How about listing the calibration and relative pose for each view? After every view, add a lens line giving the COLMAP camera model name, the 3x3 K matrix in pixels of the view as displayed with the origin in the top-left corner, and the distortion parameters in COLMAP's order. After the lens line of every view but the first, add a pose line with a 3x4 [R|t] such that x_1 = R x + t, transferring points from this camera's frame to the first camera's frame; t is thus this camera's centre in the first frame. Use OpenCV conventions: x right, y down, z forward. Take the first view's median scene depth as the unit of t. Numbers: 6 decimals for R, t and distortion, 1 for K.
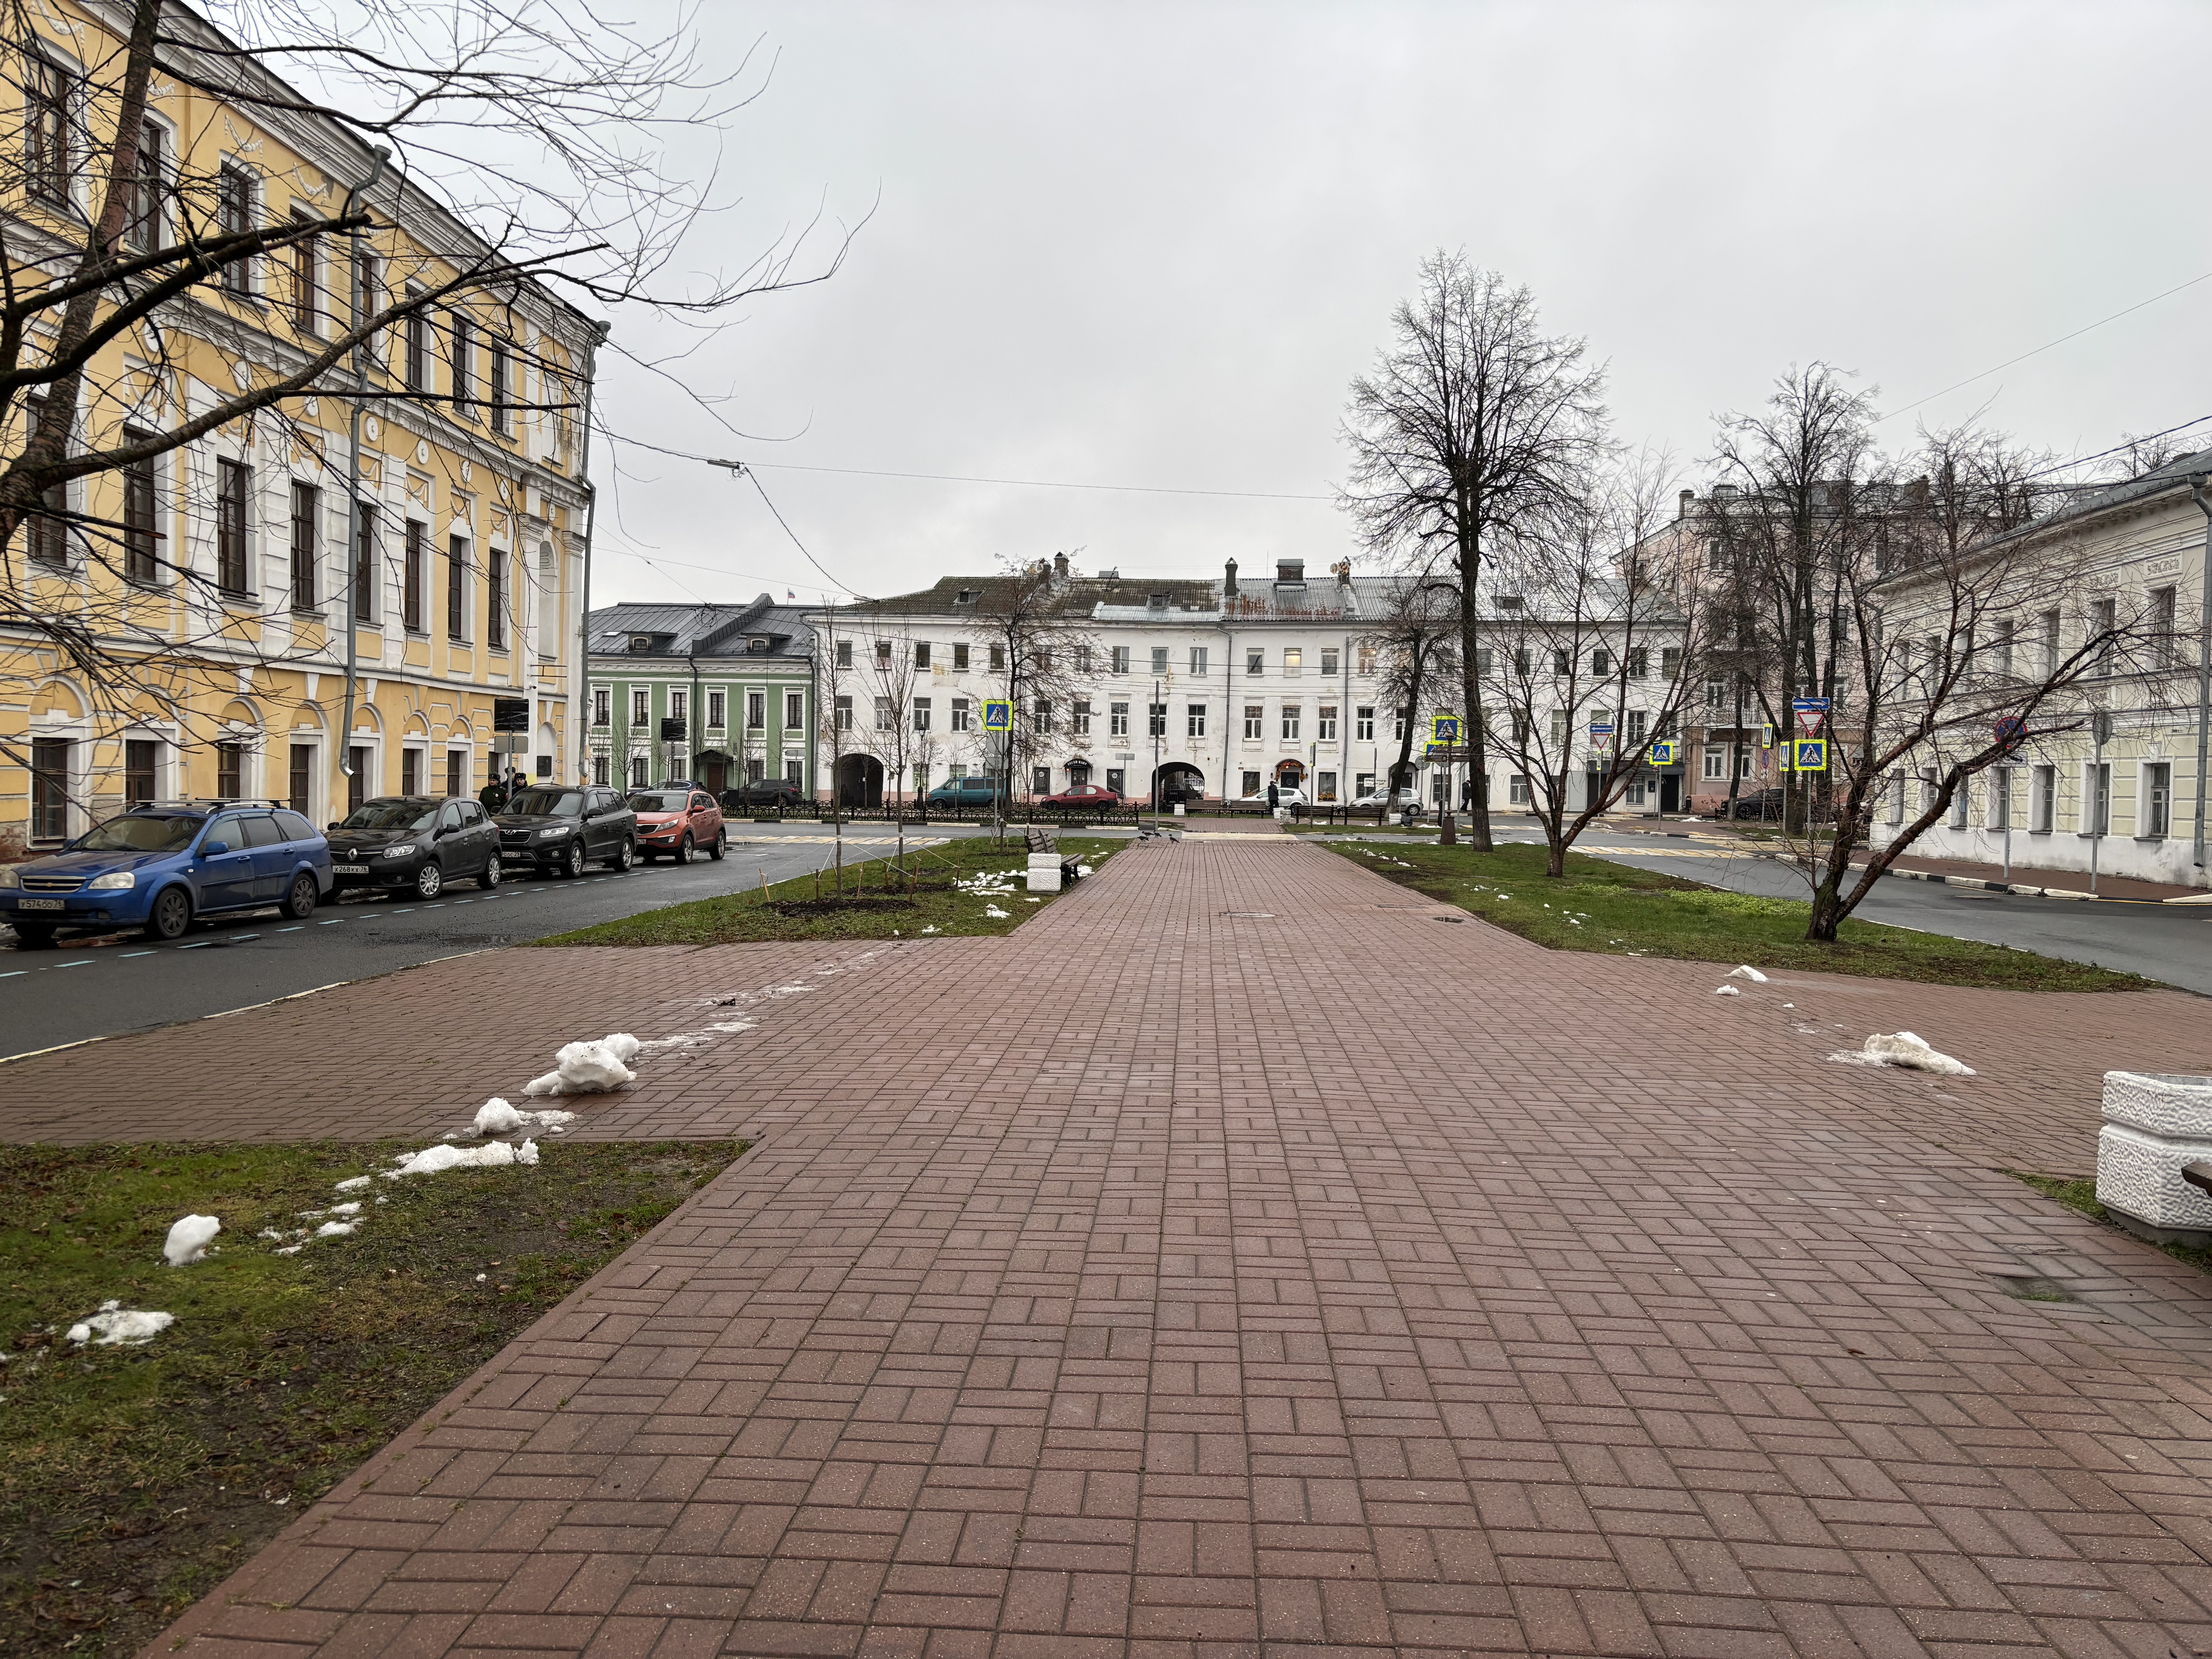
lens RADIAL K [[1669.3, 0, 1102.9], [0, 1669.3, 838.0], [0, 0, 1]] dist [0.033620, -0.001353]
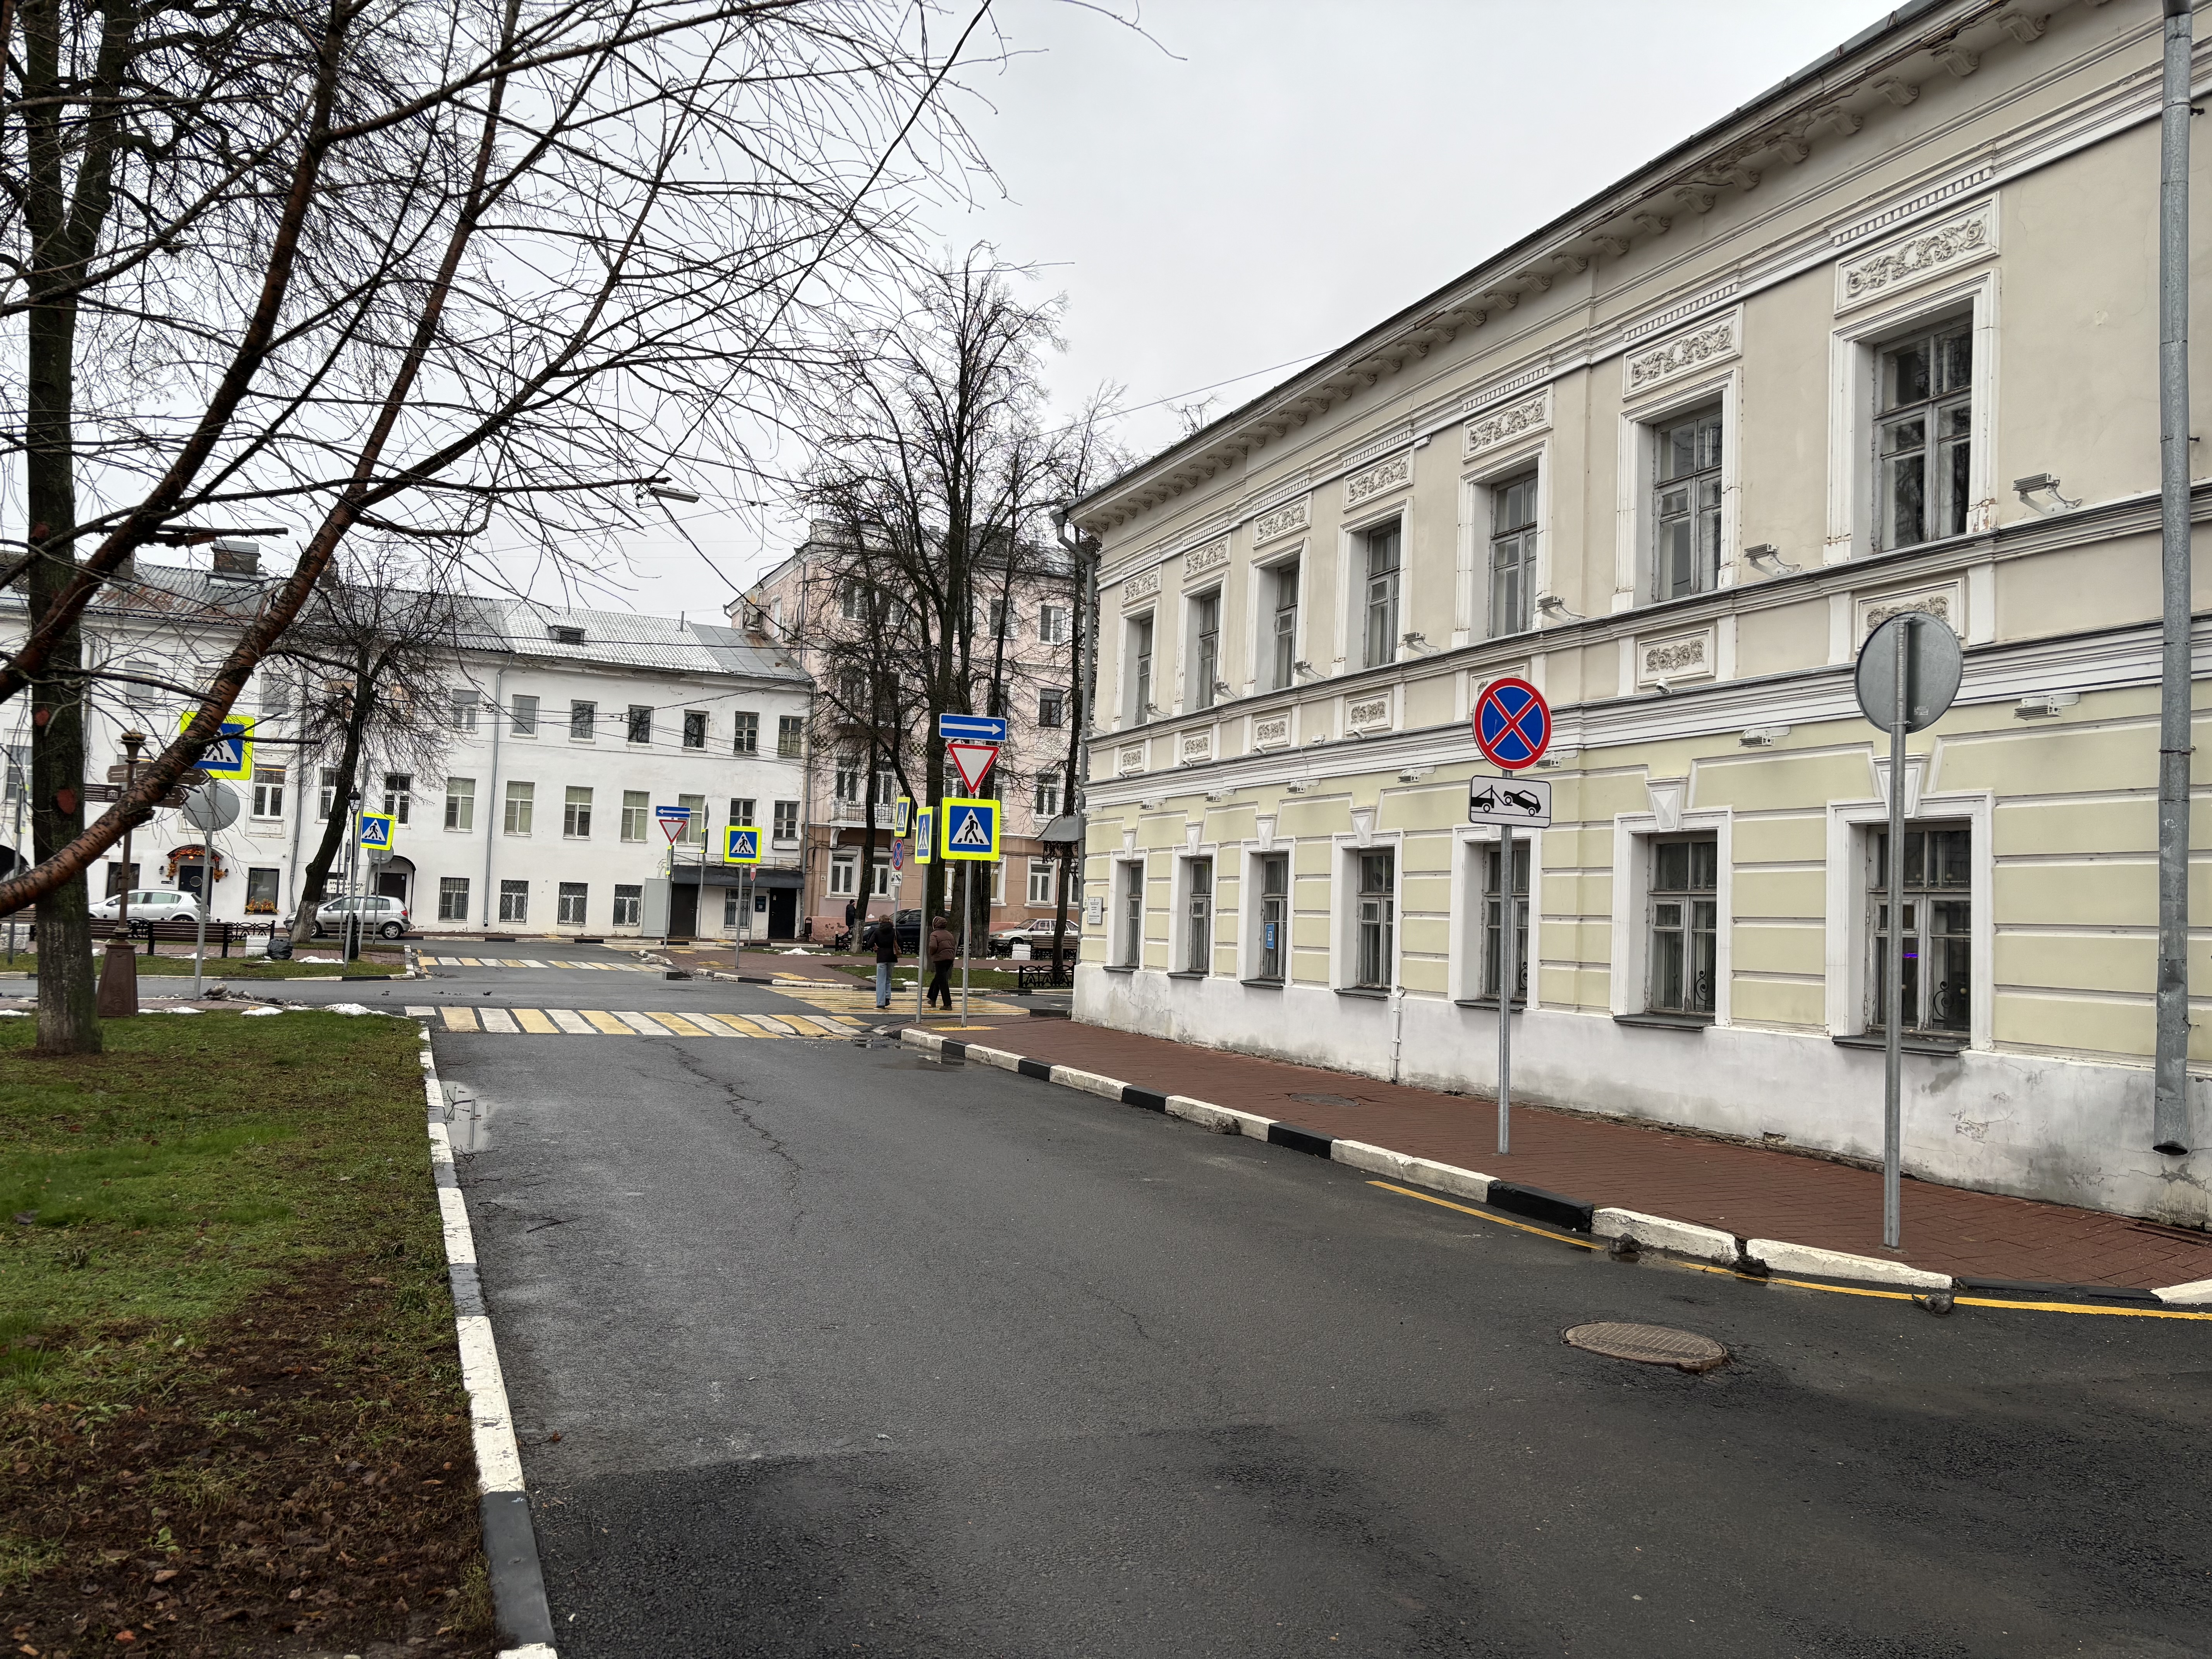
lens RADIAL K [[1669.3, 0, 1101.6], [0, 1669.3, 830.7], [0, 0, 1]] dist [0.033620, -0.001353]
pose [[0.884372, 0.047280, 0.464383, 0.126477], [-0.010556, 0.996628, -0.081368, -0.005215], [-0.466664, 0.067058, 0.881889, 0.305541]]
